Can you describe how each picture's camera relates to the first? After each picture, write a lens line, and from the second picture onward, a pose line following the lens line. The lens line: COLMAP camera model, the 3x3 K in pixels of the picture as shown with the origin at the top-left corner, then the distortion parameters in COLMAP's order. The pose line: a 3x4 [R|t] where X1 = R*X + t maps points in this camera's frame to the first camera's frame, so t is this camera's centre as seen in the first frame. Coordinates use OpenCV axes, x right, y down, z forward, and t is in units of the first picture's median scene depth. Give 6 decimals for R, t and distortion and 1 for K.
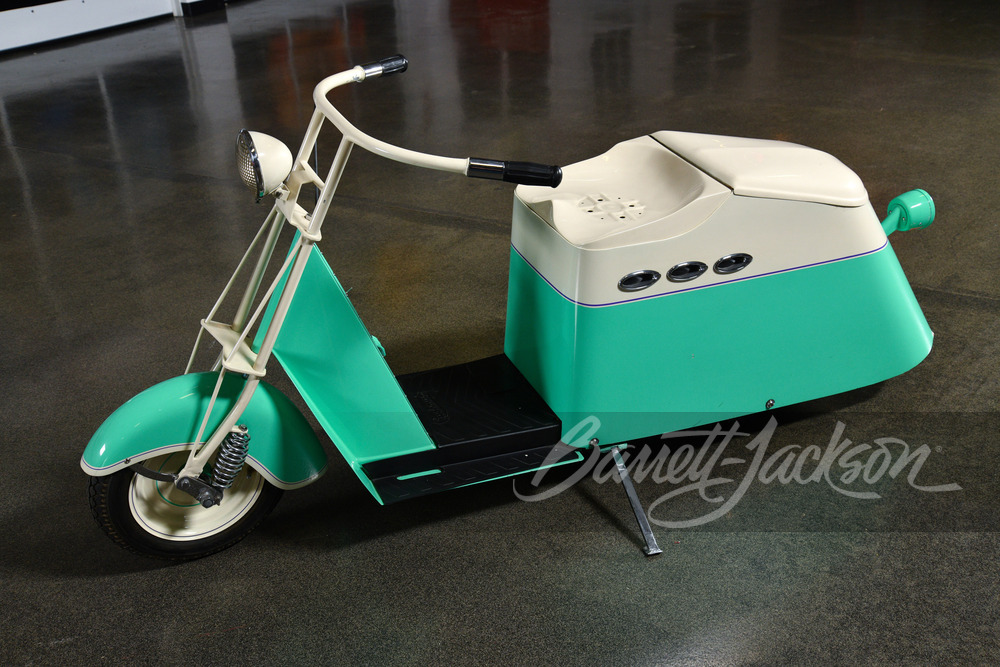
lens RADIAL K [[1087.1, 0, 500.0], [0, 1087.1, 333.5], [0, 0, 1]] dist [0.105235, 0.042914]
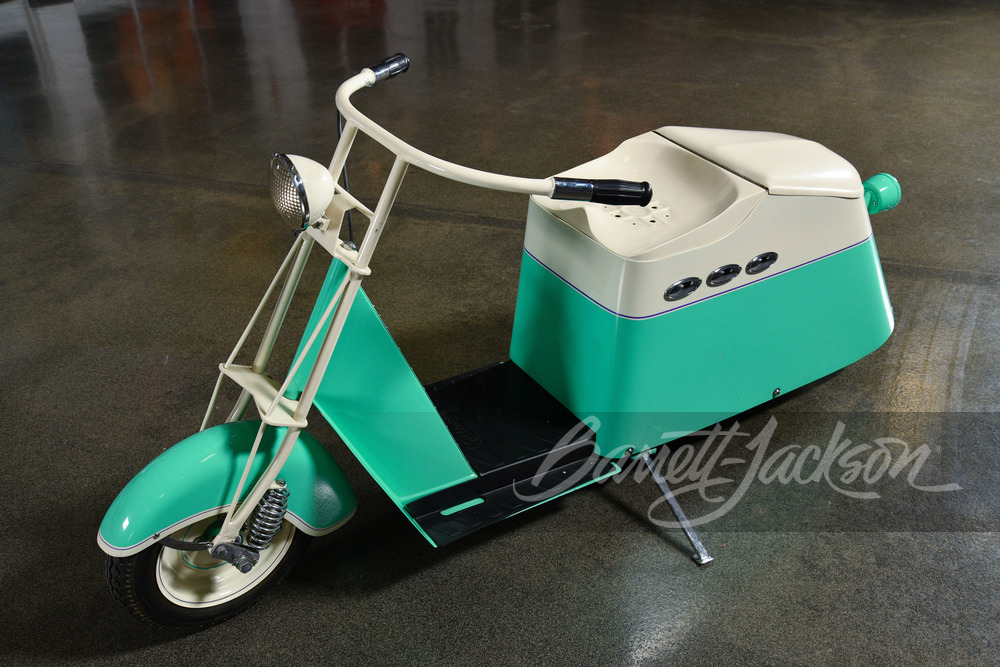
lens RADIAL K [[949.2, 0, 500.0], [0, 949.2, 333.5], [0, 0, 1]] dist [0.040534, 0.034013]
pose [[0.980930, -0.071331, 0.180799, -0.183323], [0.059766, 0.995850, 0.068632, -0.075229], [-0.184944, -0.056517, 0.981123, 0.198684]]
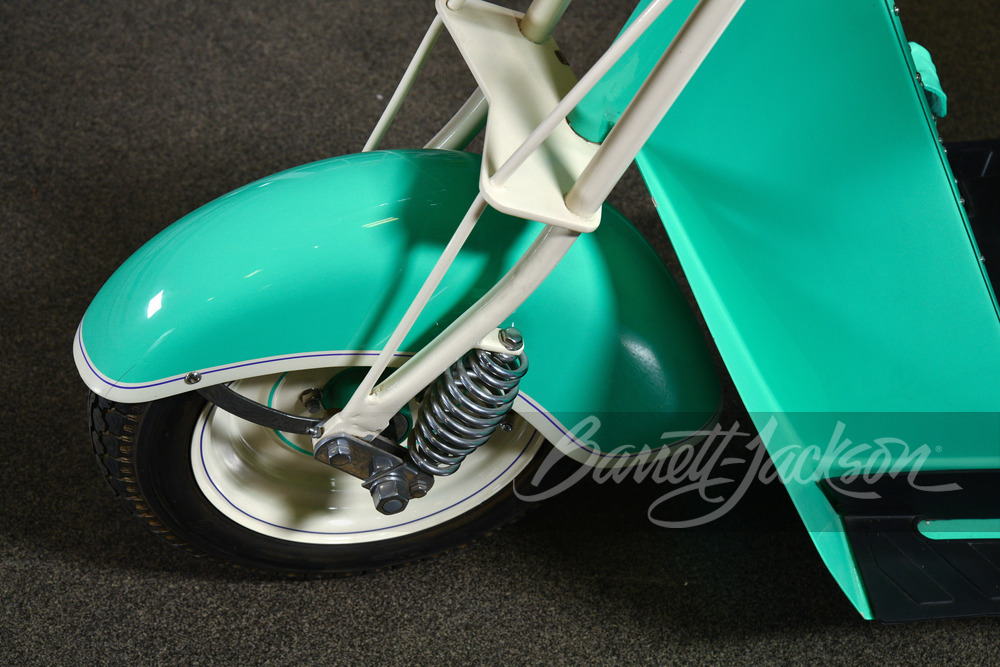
lens RADIAL K [[2056.4, 0, 500.0], [0, 2056.4, 333.5], [0, 0, 1]] dist [0.359163, 0.073780]
pose [[0.962055, 0.209845, -0.174397, -0.120046], [-0.140698, 0.929158, 0.341861, -0.131863], [0.233780, -0.304352, 0.923427, 0.381576]]
